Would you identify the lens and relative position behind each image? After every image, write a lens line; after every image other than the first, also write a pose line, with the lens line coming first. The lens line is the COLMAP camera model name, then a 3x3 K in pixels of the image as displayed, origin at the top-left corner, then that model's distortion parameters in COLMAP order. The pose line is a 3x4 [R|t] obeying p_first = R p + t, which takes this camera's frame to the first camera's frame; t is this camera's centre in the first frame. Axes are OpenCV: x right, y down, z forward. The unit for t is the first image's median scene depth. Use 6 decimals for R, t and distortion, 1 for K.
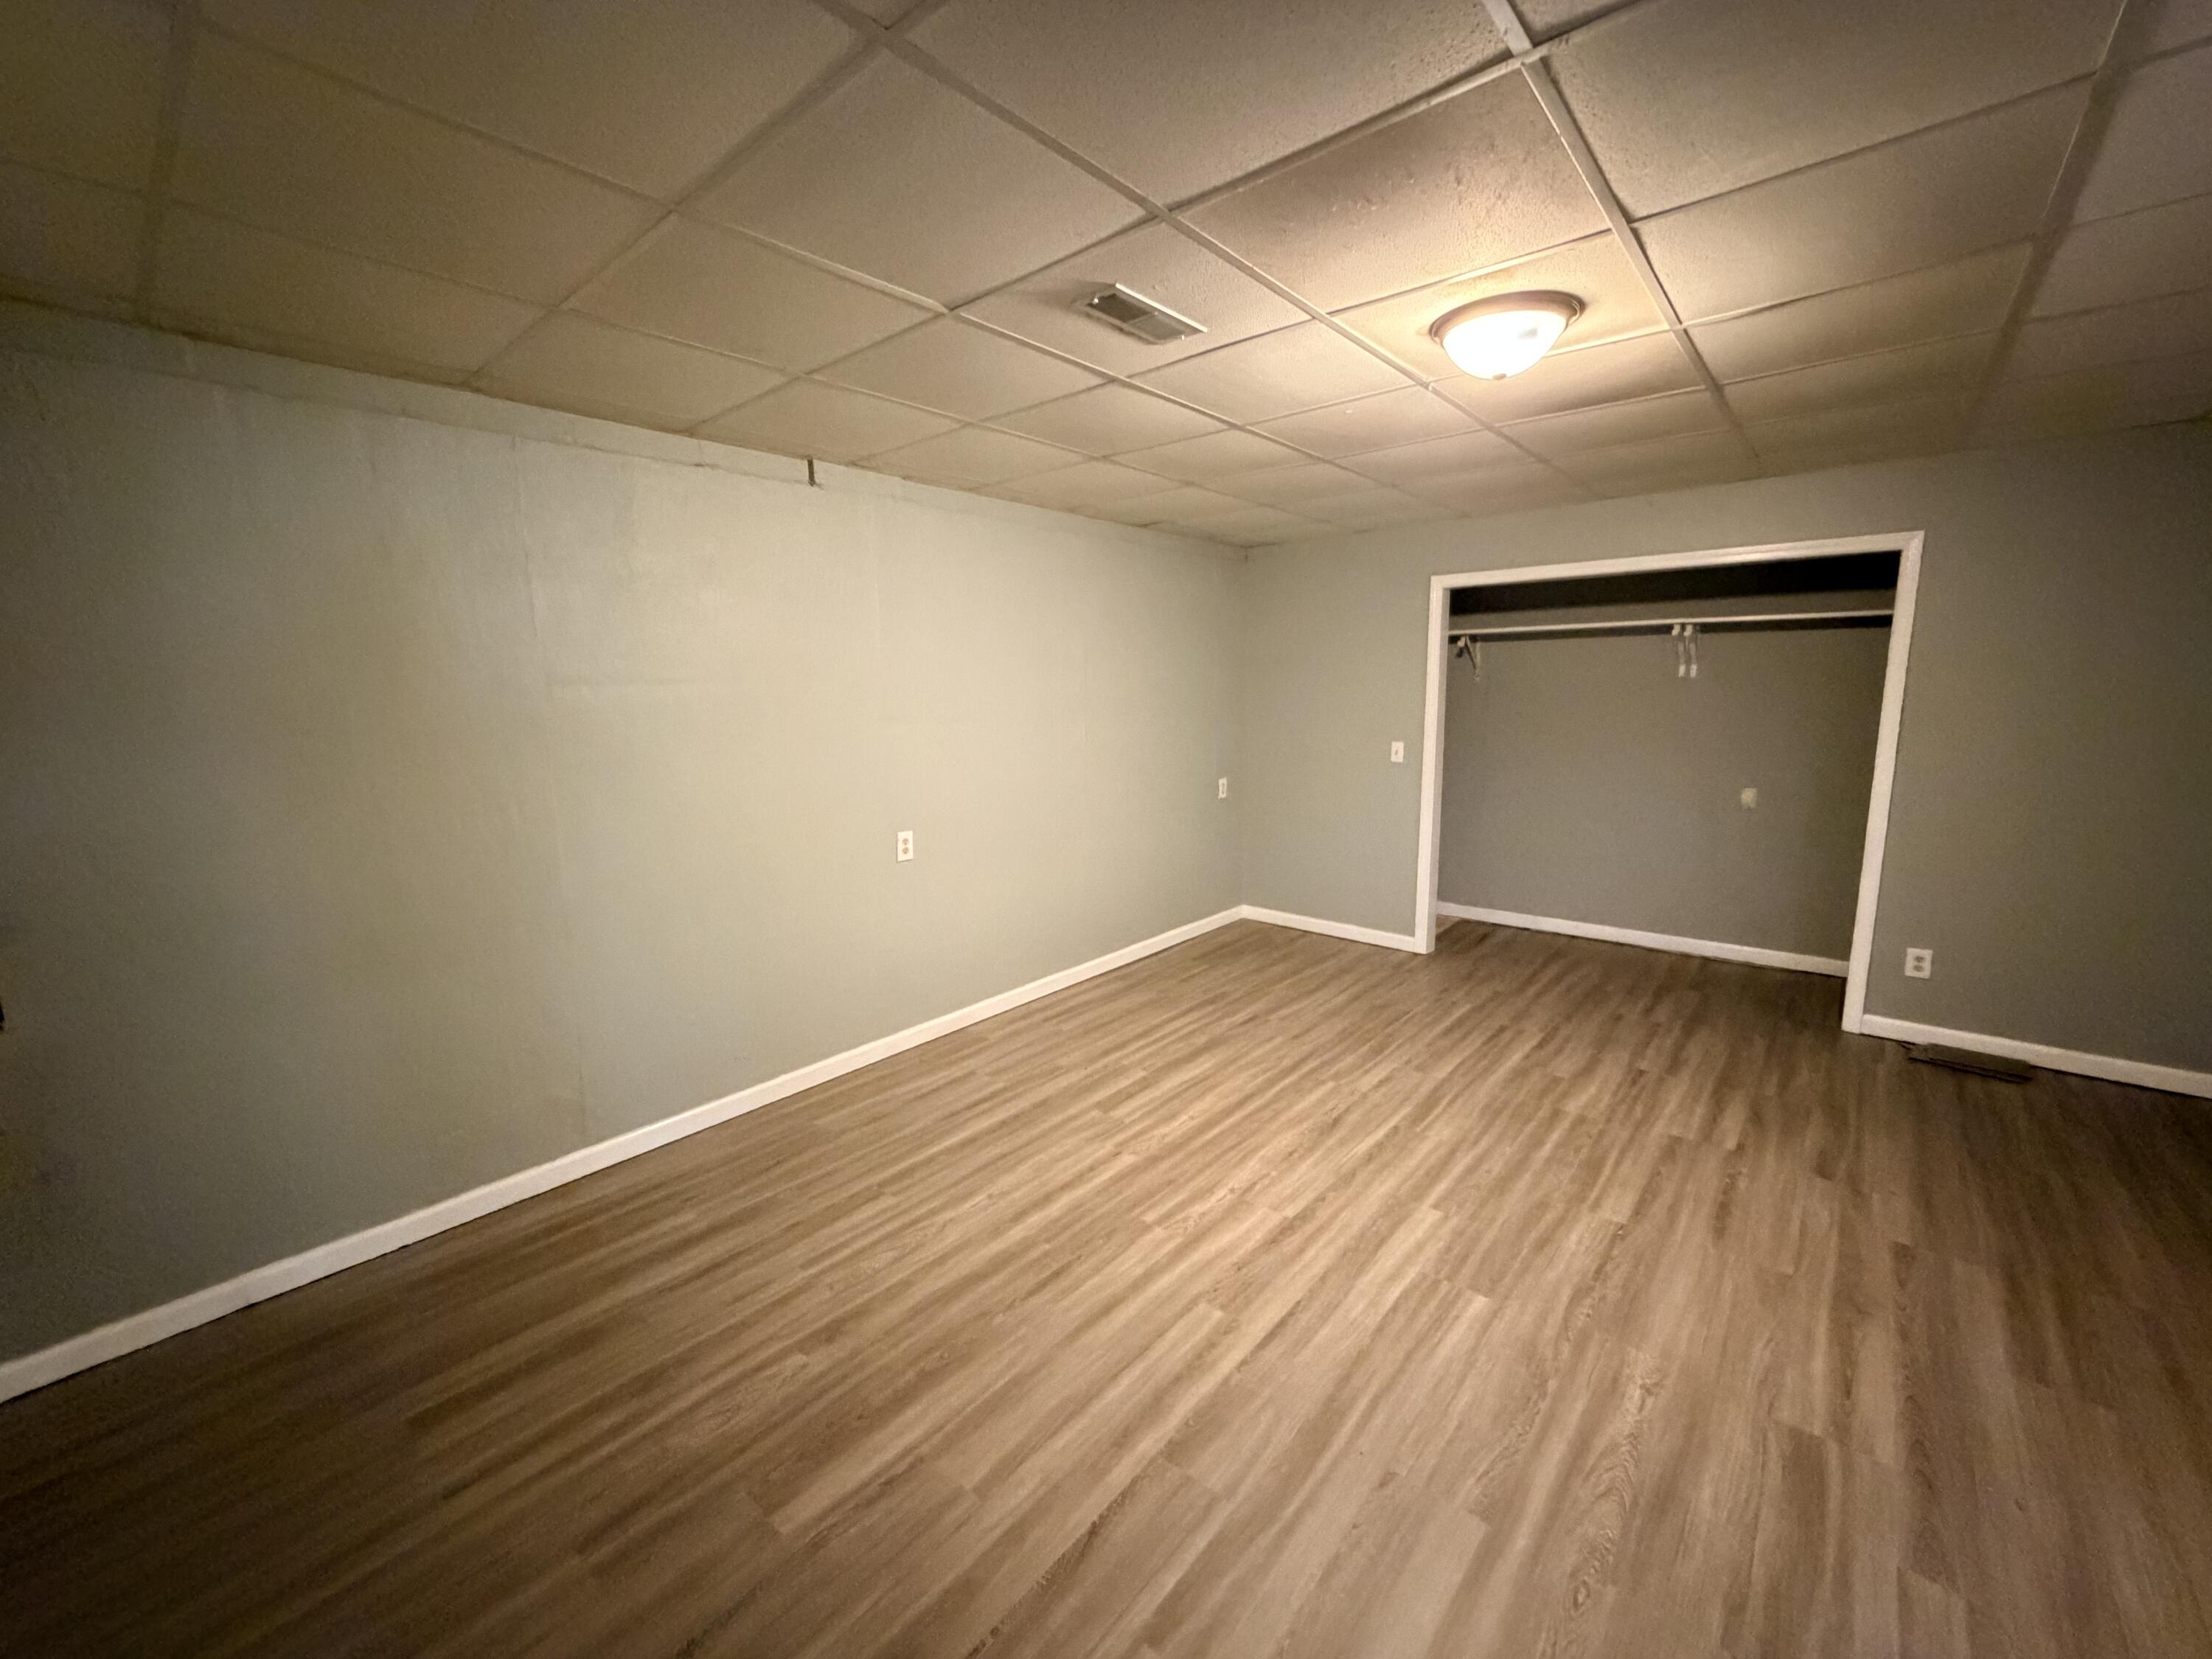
lens RADIAL K [[884.1, 0, 1100.6], [0, 884.1, 819.2], [0, 0, 1]] dist [0.020534, 0.000215]
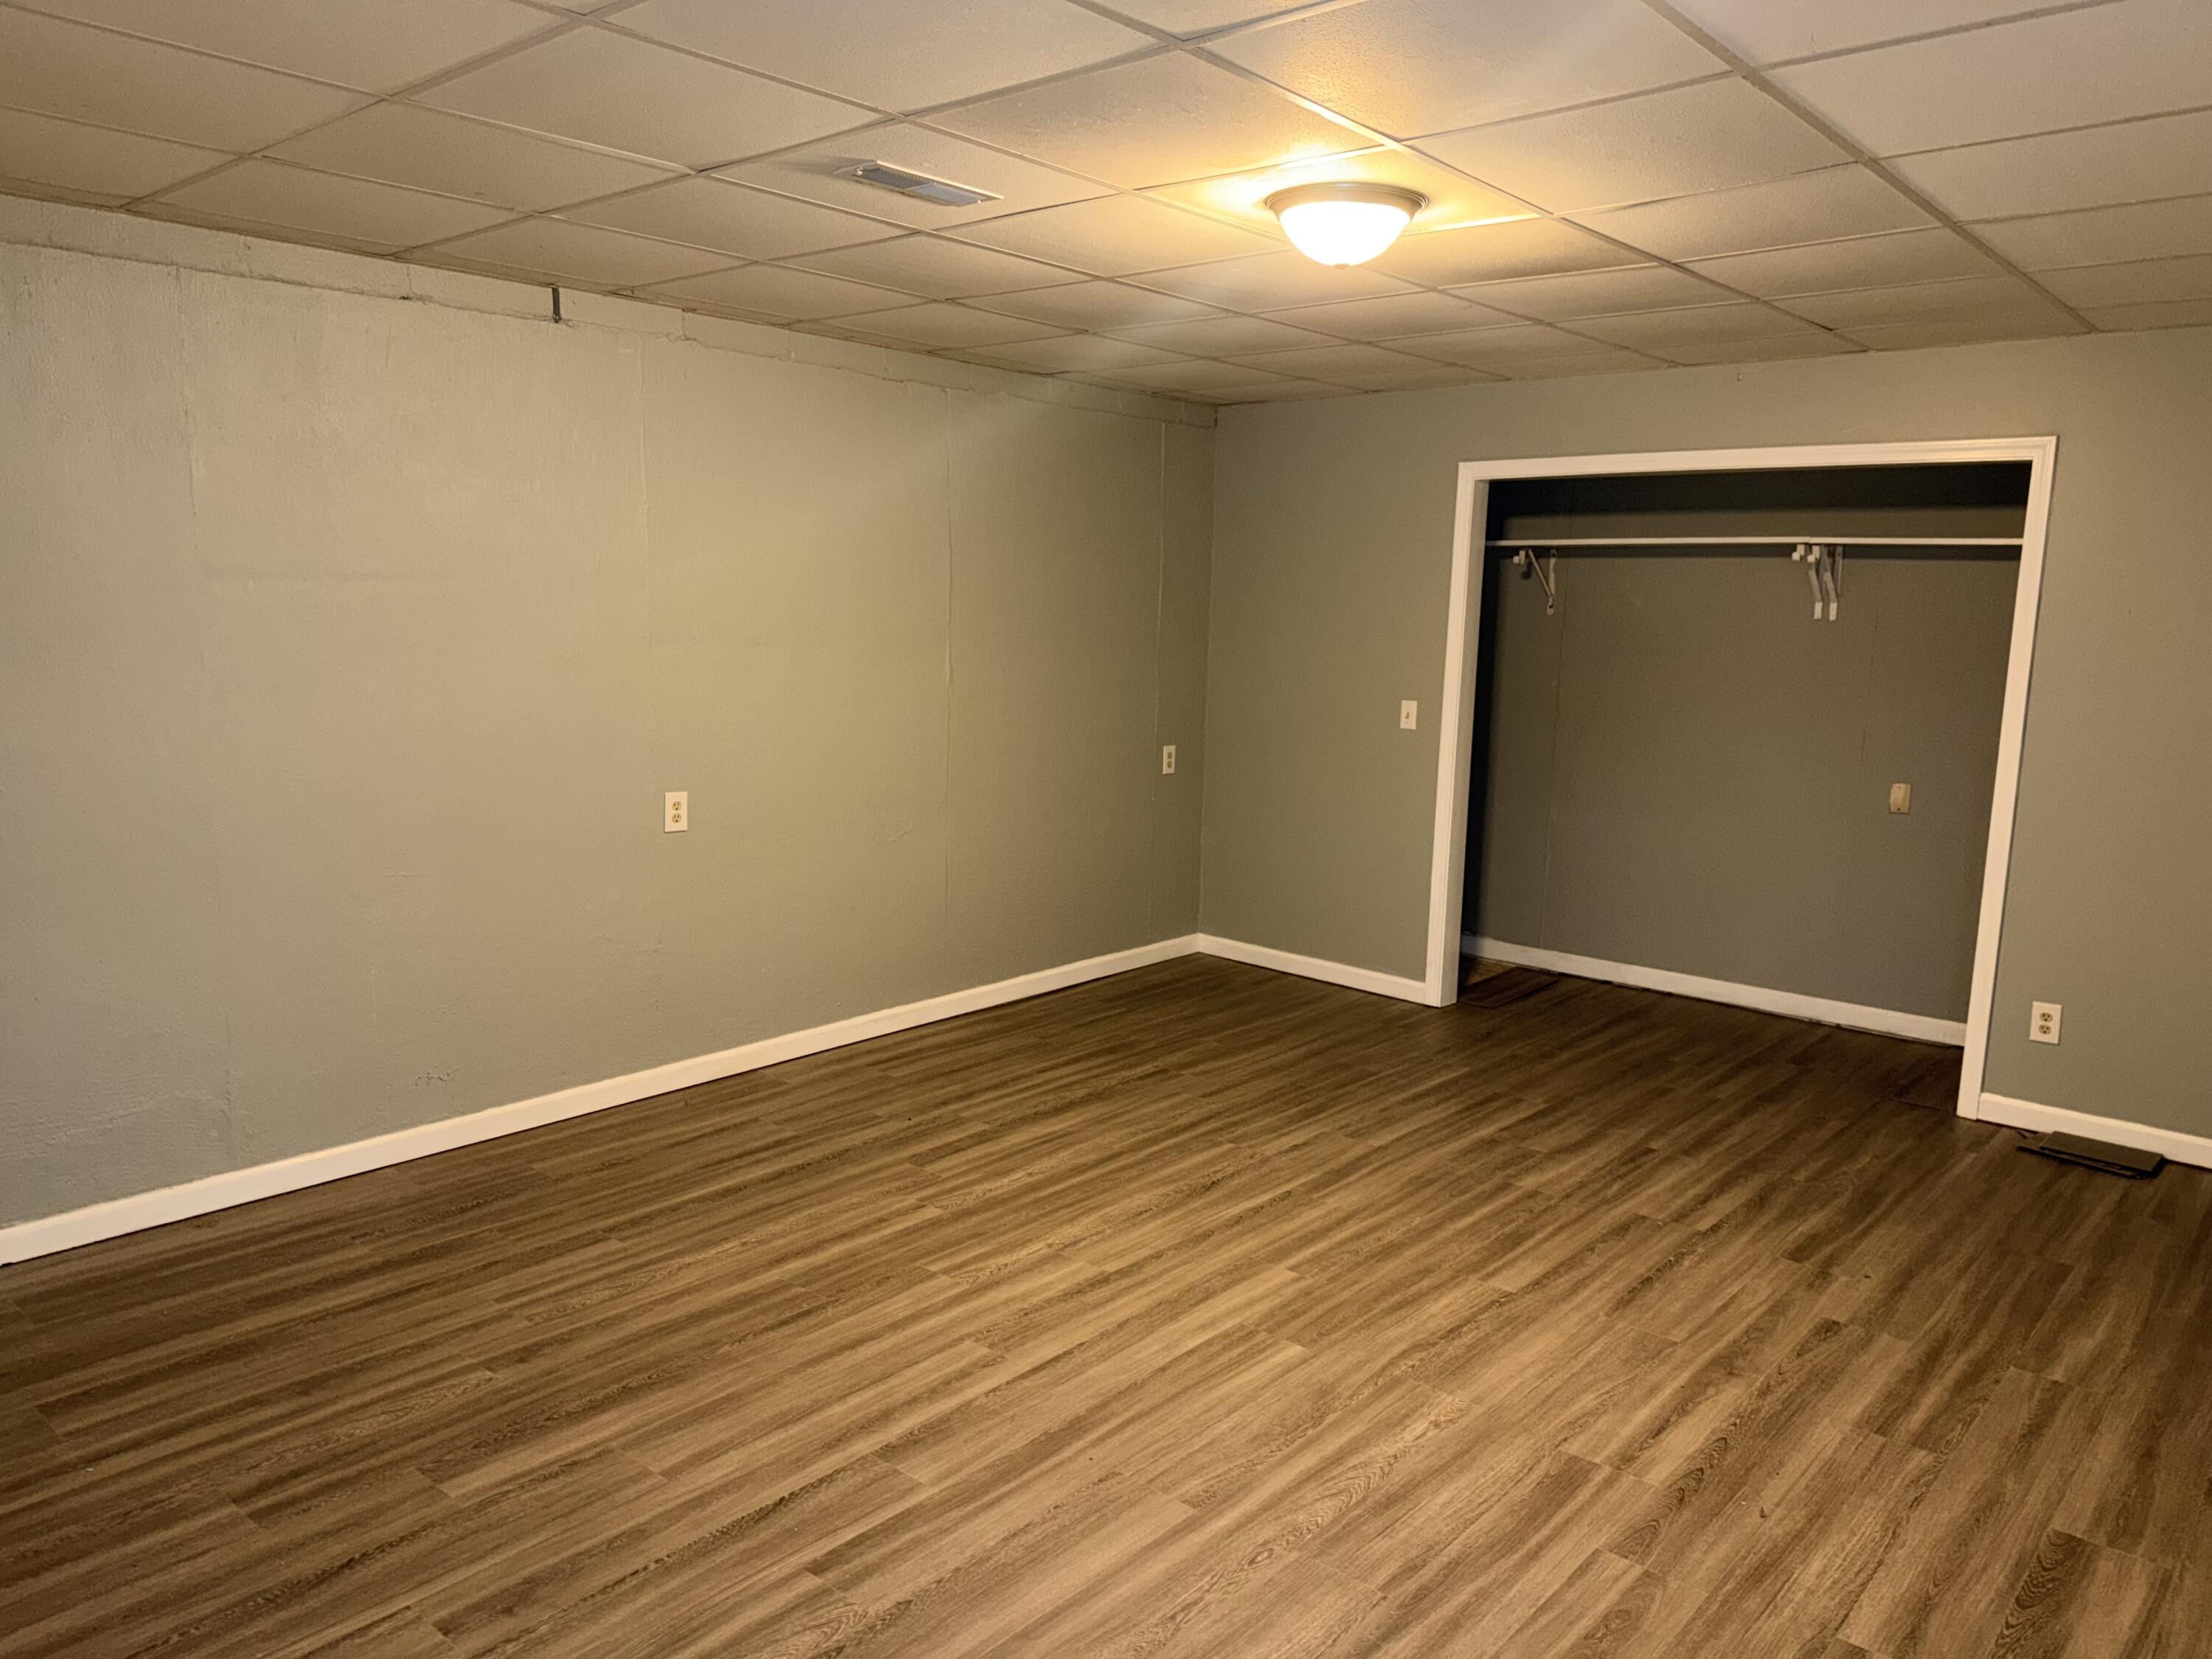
lens RADIAL K [[1545.6, 0, 1104.2], [0, 1545.6, 833.9], [0, 0, 1]] dist [0.167974, -0.220241]
pose [[0.999274, 0.037856, -0.004283, 0.162552], [-0.037844, 0.999280, 0.002771, 0.036364], [0.004385, -0.002607, 0.999987, -0.349159]]
